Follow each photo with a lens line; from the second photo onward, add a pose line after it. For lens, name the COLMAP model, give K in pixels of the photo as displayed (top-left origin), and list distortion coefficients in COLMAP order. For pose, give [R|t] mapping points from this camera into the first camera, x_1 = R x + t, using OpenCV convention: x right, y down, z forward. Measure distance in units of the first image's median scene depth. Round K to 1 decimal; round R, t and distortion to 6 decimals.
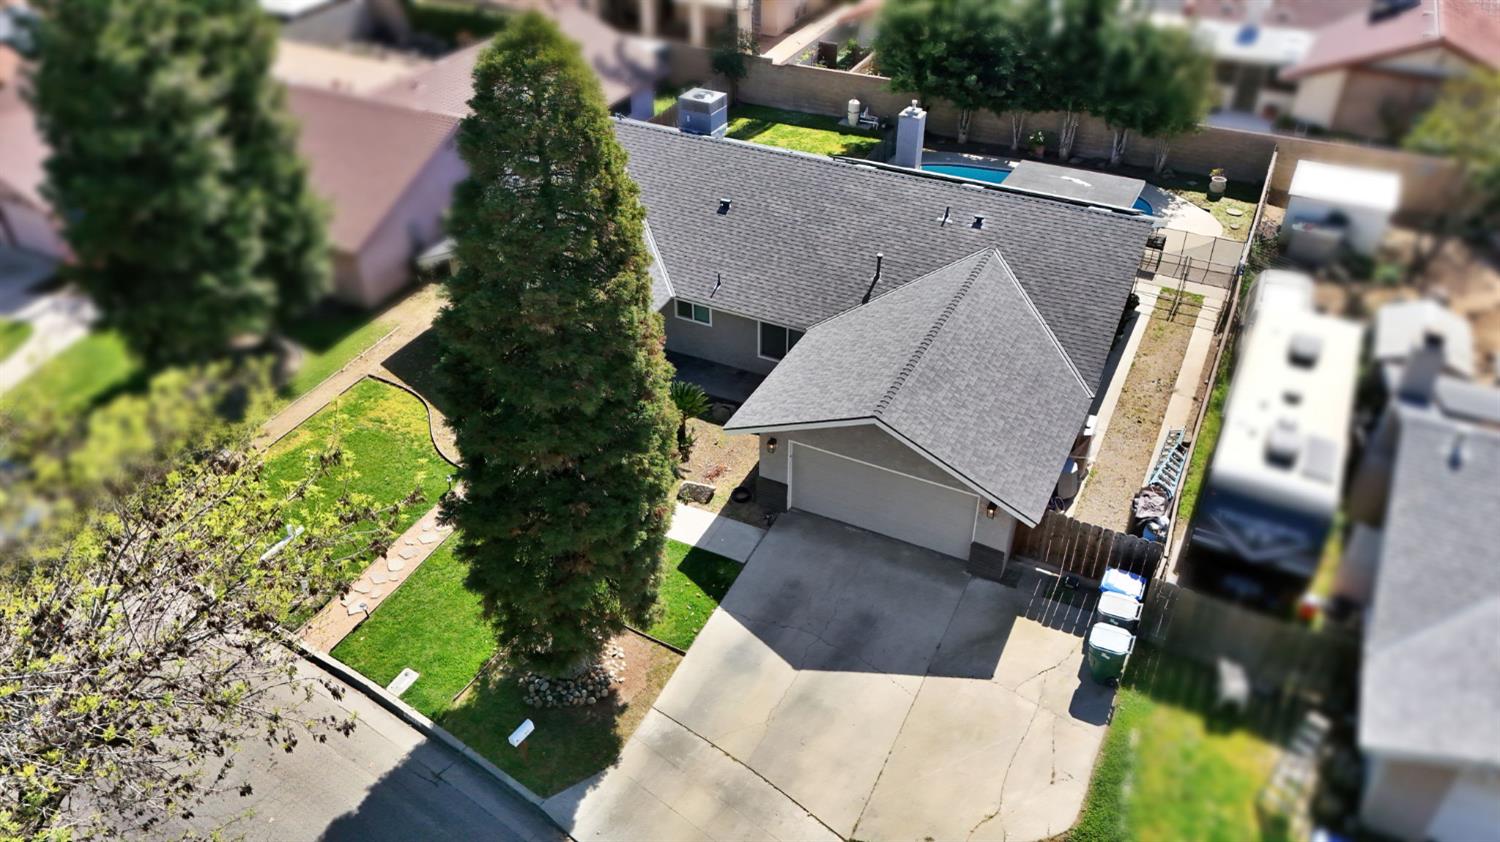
lens RADIAL K [[1113.7, 0, 767.1], [0, 1113.7, 419.9], [0, 0, 1]] dist [0.100954, -0.133621]
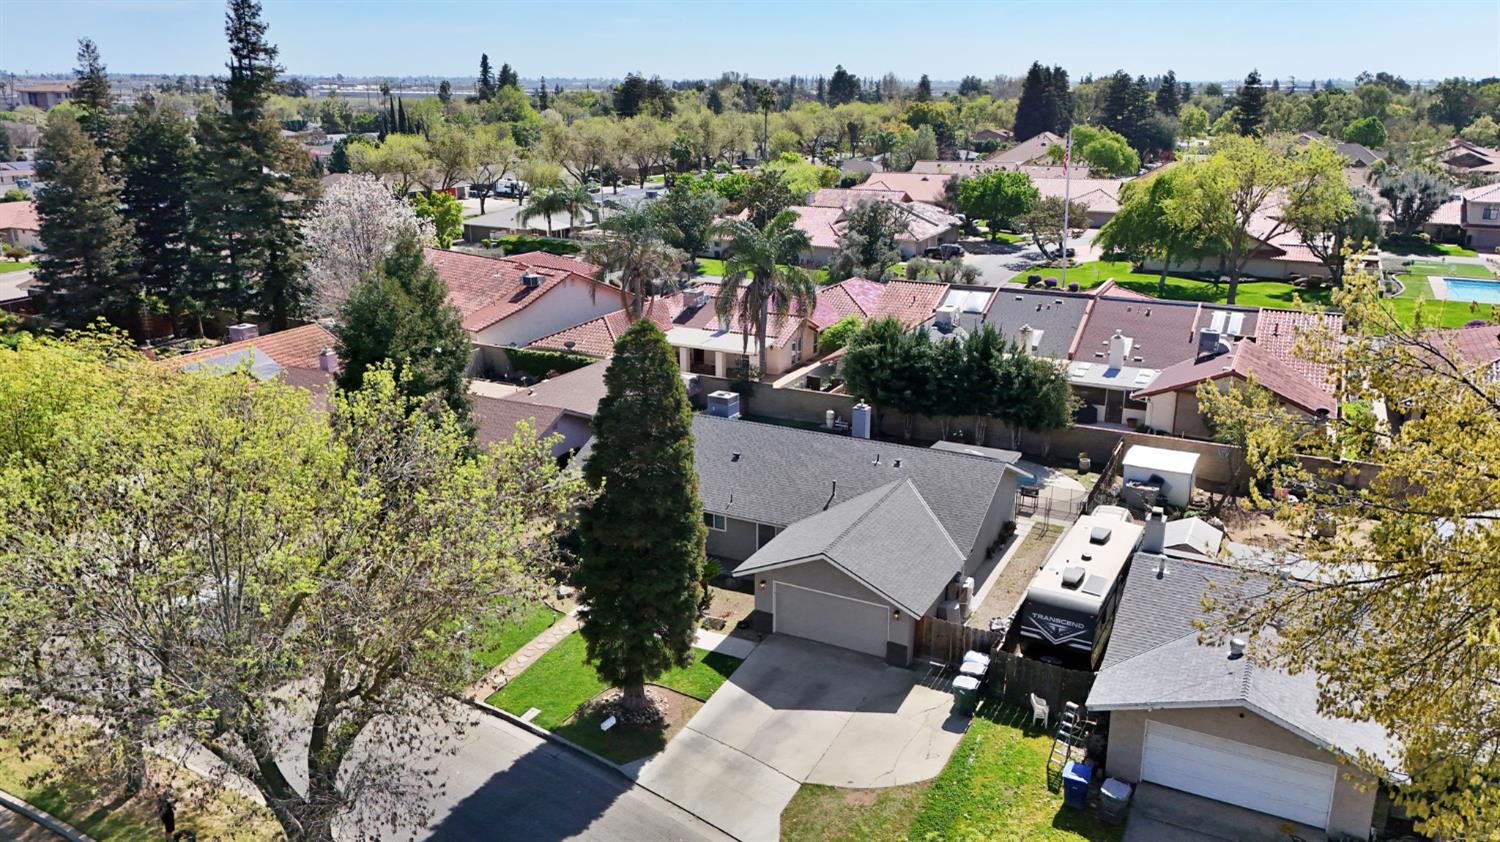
lens RADIAL K [[1113.7, 0, 767.1], [0, 1113.7, 419.9], [0, 0, 1]] dist [0.100954, -0.133621]
pose [[0.999889, 0.002903, -0.014595, 0.034616], [-0.007341, 0.949363, -0.314095, 0.310976], [0.012944, 0.314168, 0.949279, -0.607592]]
